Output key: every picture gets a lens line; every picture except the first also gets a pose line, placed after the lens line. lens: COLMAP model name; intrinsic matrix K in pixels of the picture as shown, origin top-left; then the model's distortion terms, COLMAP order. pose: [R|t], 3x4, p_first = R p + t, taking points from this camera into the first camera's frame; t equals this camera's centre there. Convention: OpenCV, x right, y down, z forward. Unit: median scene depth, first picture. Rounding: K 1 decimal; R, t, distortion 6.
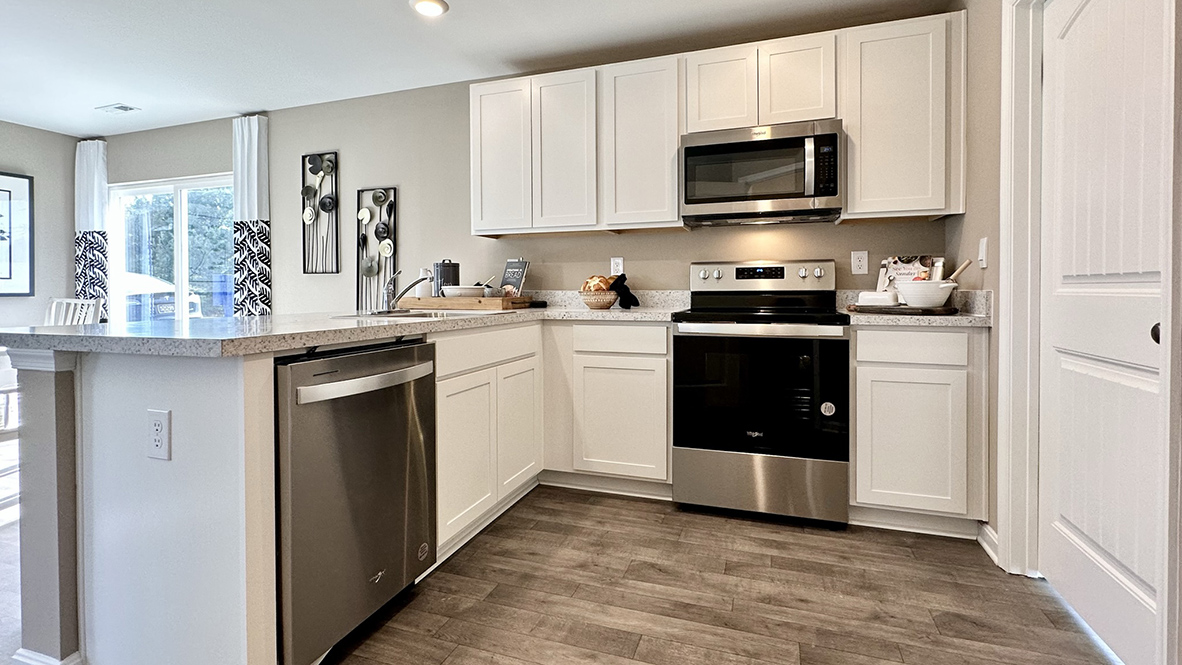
lens RADIAL K [[521.1, 0, 592.6], [0, 521.1, 289.5], [0, 0, 1]] dist [0.000156, -0.000531]
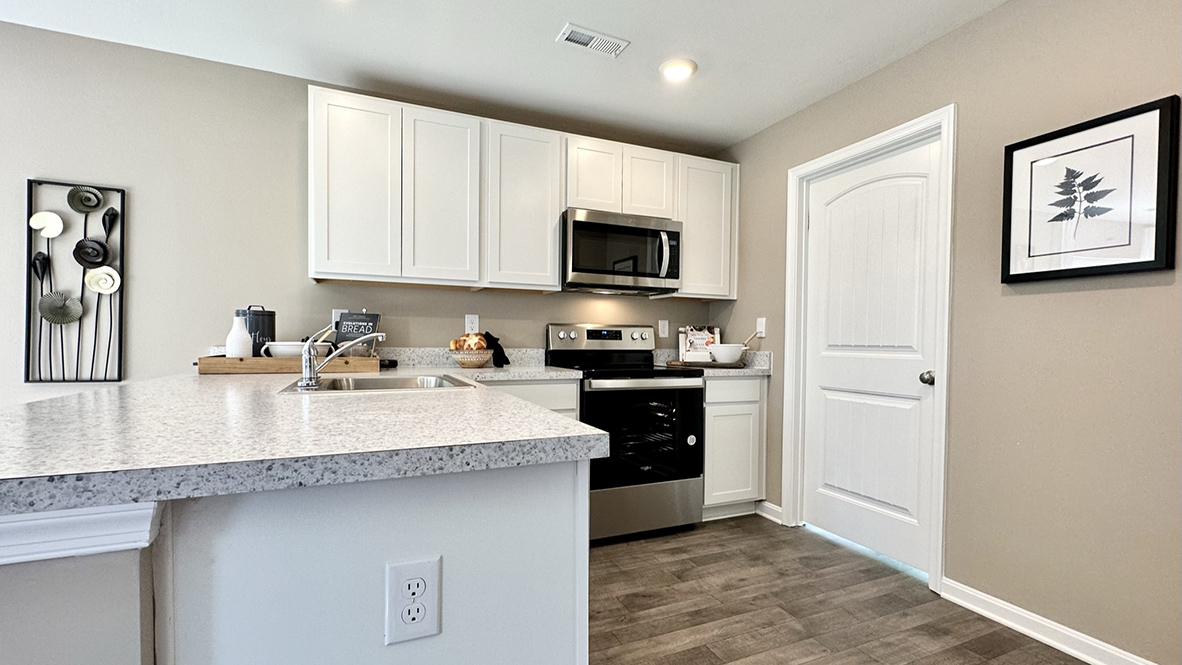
lens RADIAL K [[494.4, 0, 580.5], [0, 494.4, 345.7], [0, 0, 1]] dist [-0.000743, -0.000064]
pose [[0.749957, 0.006103, 0.661458, -0.563661], [-0.014181, 0.999876, 0.006853, -0.016635], [-0.661334, -0.014519, 0.749951, 0.226375]]
